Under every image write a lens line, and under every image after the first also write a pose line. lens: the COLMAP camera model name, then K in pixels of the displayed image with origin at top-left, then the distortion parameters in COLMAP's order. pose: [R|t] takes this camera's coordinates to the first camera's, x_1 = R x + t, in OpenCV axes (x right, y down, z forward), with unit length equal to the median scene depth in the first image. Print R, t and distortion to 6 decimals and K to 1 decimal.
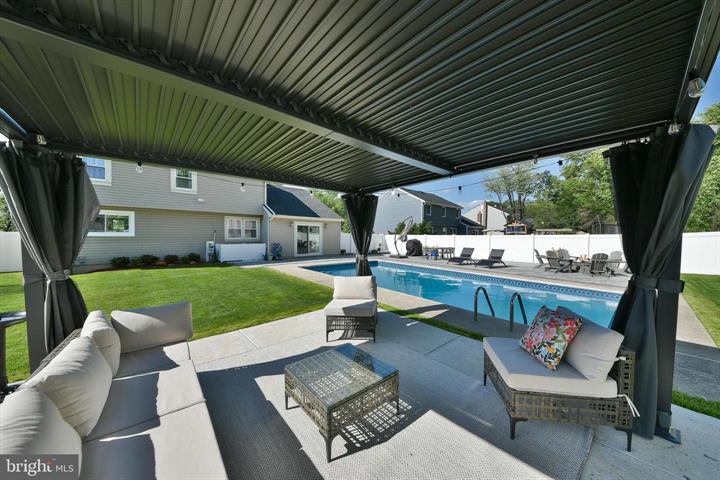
lens RADIAL K [[249.9, 0, 364.2], [0, 249.9, 240.4], [0, 0, 1]] dist [0.001988, -0.001700]
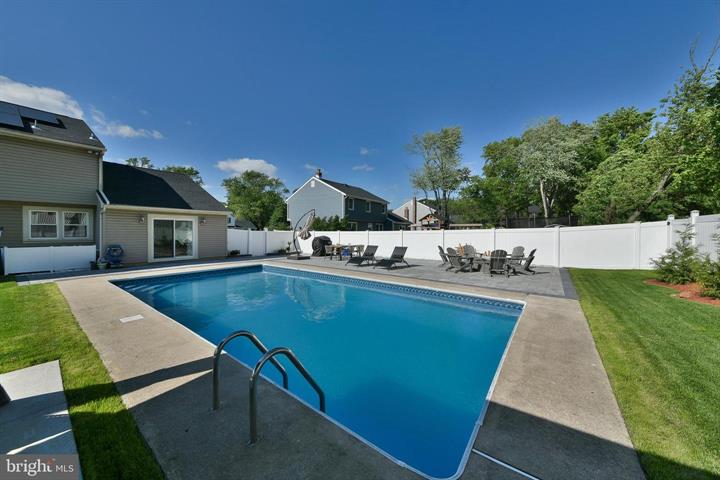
lens RADIAL K [[249.9, 0, 359.3], [0, 249.9, 233.0], [0, 0, 1]] dist [0.001988, -0.001700]
pose [[0.982194, -0.012171, 0.187477, 0.215076], [0.015756, 0.999720, -0.017646, 0.002311], [-0.187210, 0.020286, 0.982110, 0.170160]]
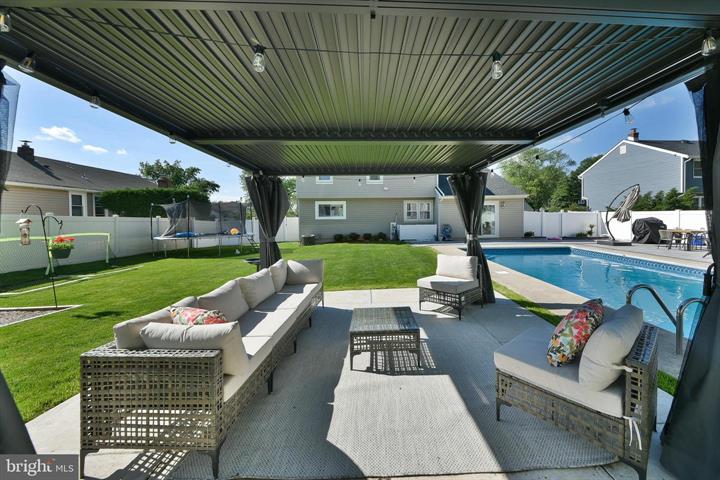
lens RADIAL K [[269.3, 0, 376.3], [0, 269.3, 219.4], [0, 0, 1]] dist [-0.000868, -0.000294]
pose [[0.767272, -0.013454, -0.641181, 0.133264], [0.007984, 0.999903, -0.011427, 0.002580], [0.641272, 0.003649, 0.767305, -0.016795]]
